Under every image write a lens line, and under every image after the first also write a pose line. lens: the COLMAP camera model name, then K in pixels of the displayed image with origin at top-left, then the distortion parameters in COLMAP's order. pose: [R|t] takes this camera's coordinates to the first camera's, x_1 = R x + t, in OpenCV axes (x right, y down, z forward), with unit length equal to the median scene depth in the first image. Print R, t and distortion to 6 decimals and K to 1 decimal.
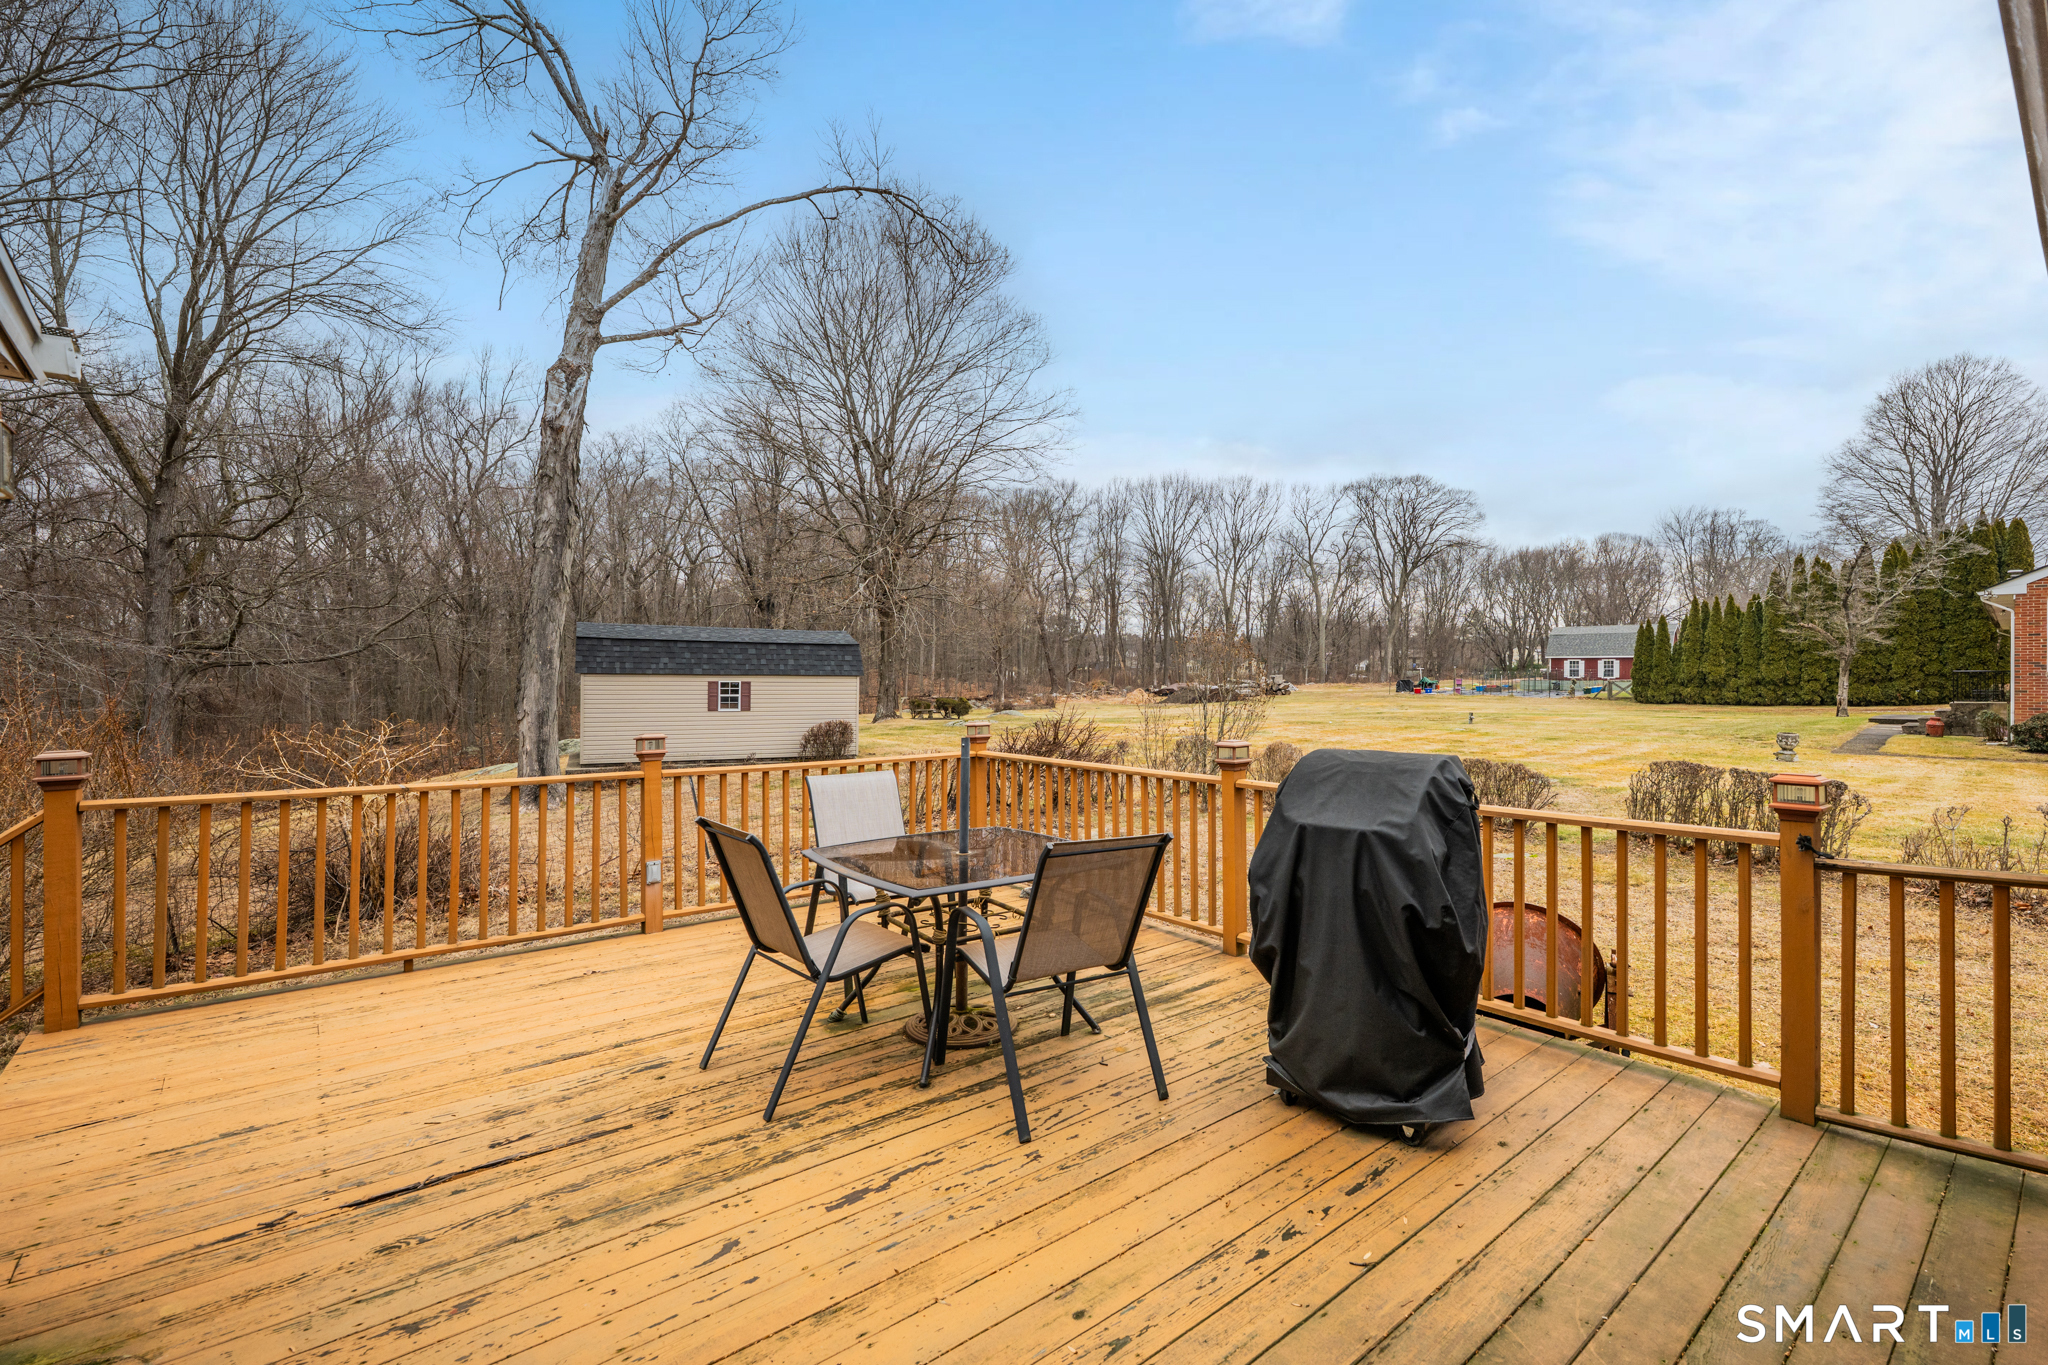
lens RADIAL K [[825.5, 0, 1030.7], [0, 825.5, 681.3], [0, 0, 1]] dist [0.000406, 0.000138]
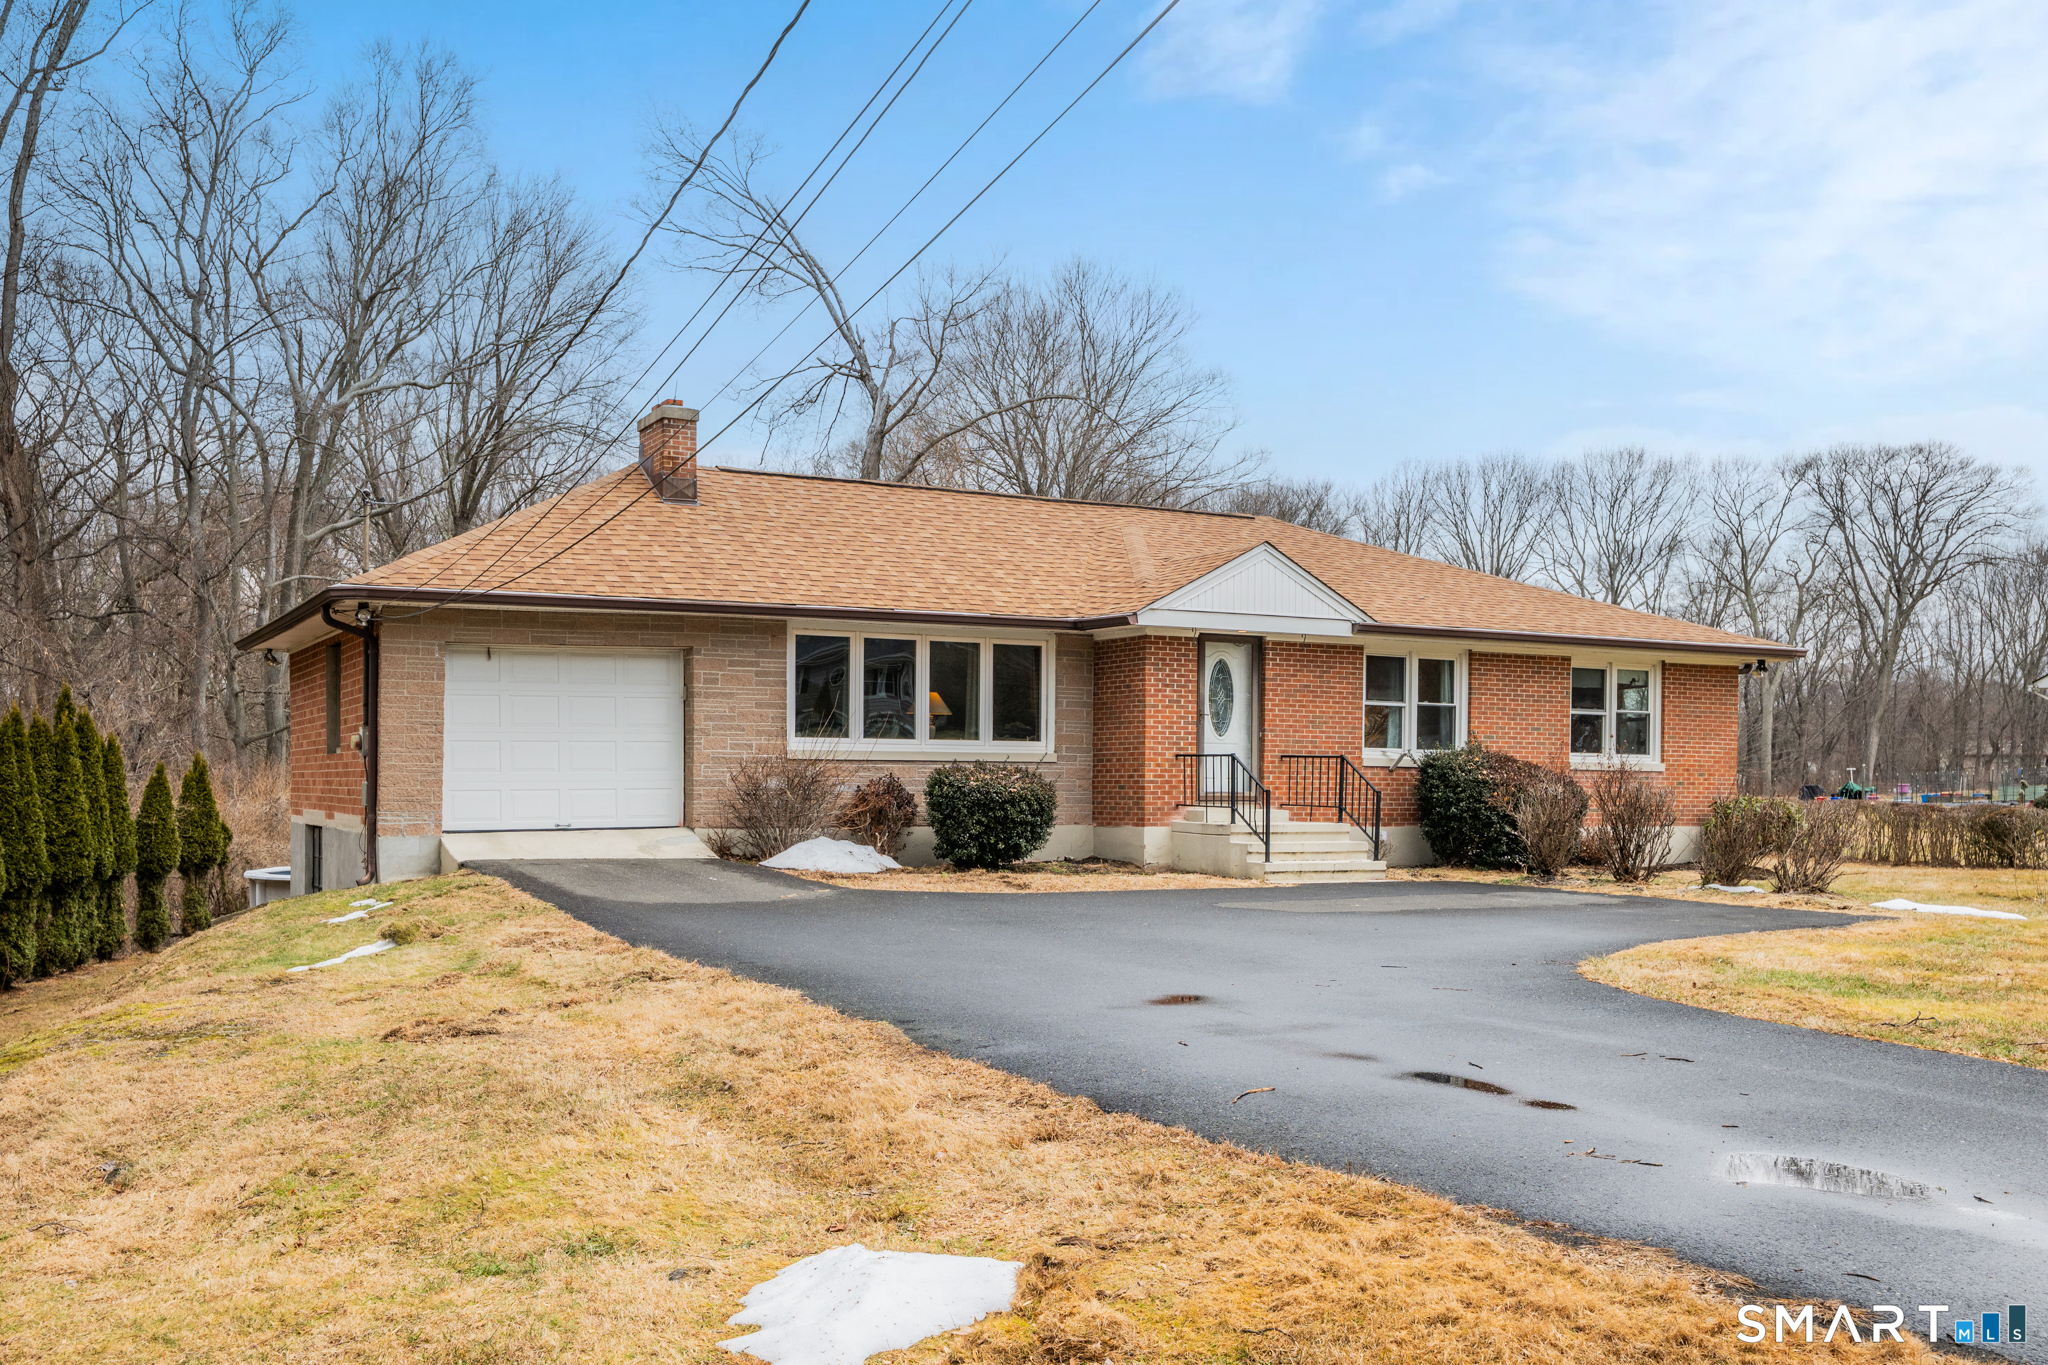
lens RADIAL K [[1418.4, 0, 1024.0], [0, 1418.4, 682.5], [0, 0, 1]] dist [-0.000531, -0.000396]
pose [[0.983806, -0.010012, -0.178956, 0.014555], [-0.004062, 0.996937, -0.078103, 0.005053], [0.179189, 0.077565, 0.980752, -0.122071]]
